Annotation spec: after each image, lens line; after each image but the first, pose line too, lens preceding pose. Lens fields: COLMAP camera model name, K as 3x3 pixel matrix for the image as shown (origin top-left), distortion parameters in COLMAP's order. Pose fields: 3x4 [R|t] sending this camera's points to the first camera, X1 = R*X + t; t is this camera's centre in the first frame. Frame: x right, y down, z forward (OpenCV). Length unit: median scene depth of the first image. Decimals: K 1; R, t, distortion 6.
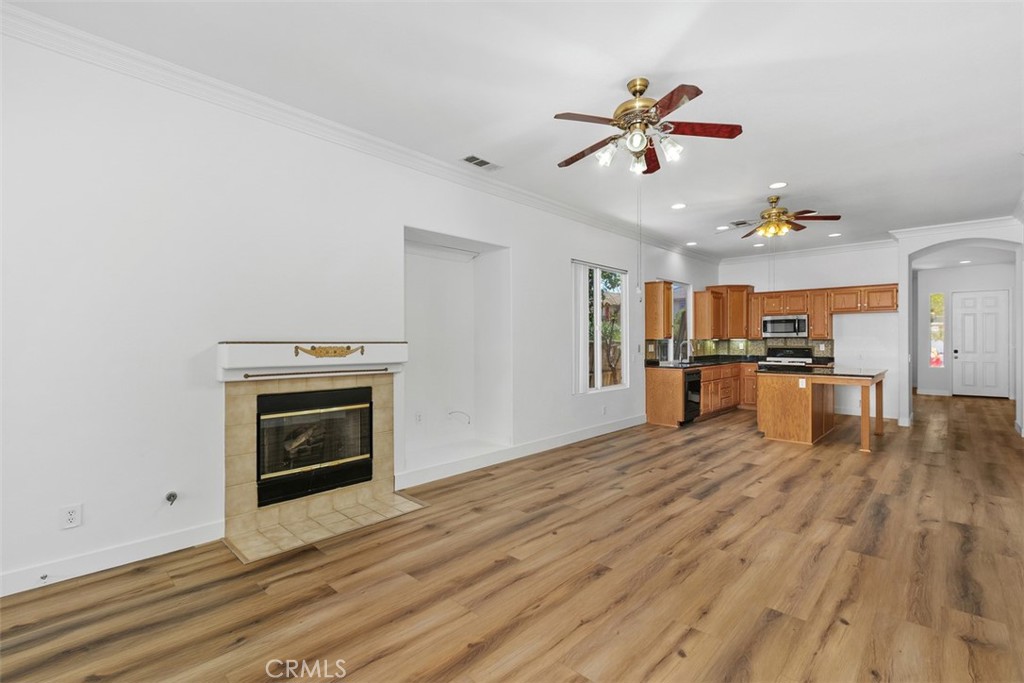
lens RADIAL K [[462.0, 0, 510.8], [0, 462.0, 339.2], [0, 0, 1]] dist [0.000329, -0.000723]
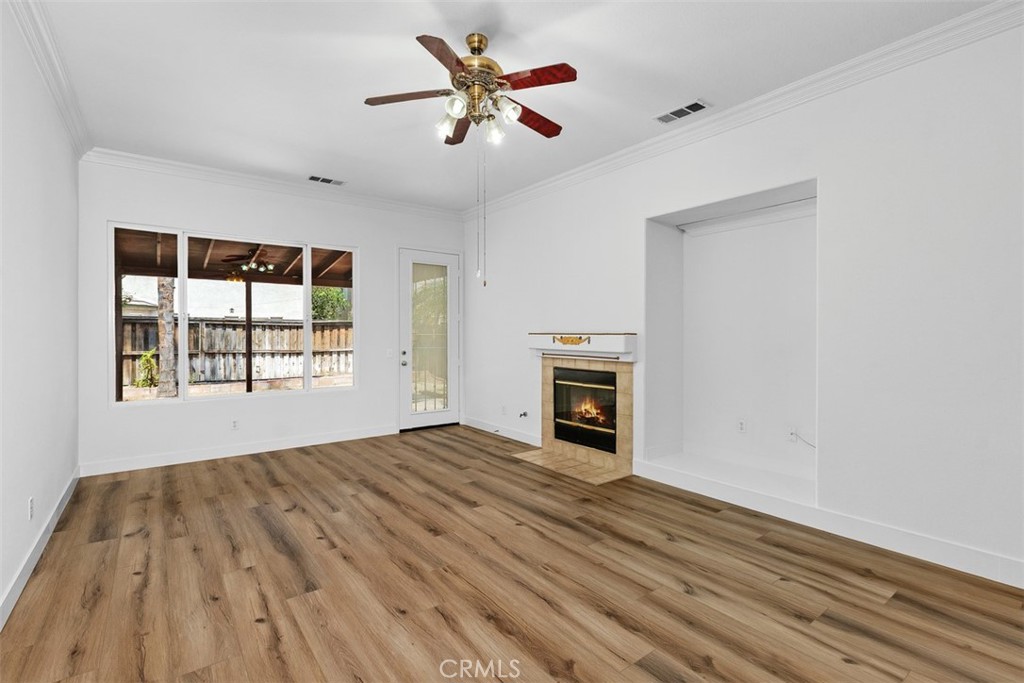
lens RADIAL K [[472.7, 0, 508.9], [0, 472.7, 336.8], [0, 0, 1]] dist [0.002169, -0.000171]
pose [[-0.167725, 0.005034, -0.985821, 1.063280], [0.003522, 0.999984, 0.004507, 0.009711], [0.985827, -0.002716, -0.167740, 1.110581]]
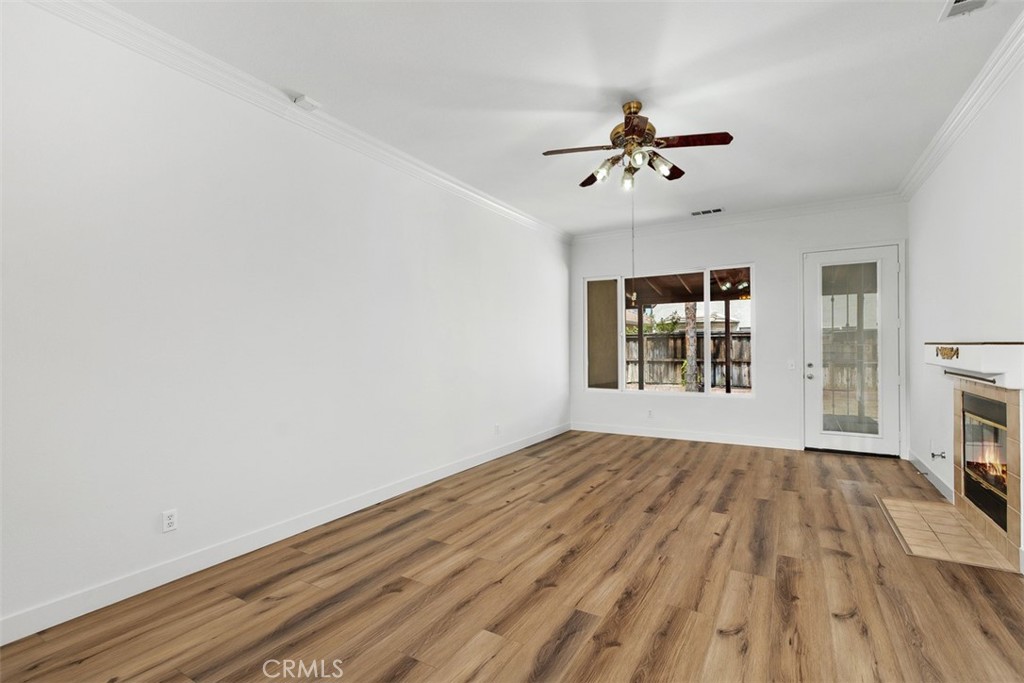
lens RADIAL K [[463.2, 0, 510.9], [0, 463.2, 346.6], [0, 0, 1]] dist [-0.000845, -0.000369]
pose [[-0.976809, 0.006636, -0.214009, 0.721898], [0.007878, 0.999957, -0.004947, 0.011707], [0.213967, -0.006518, -0.976819, 1.827435]]
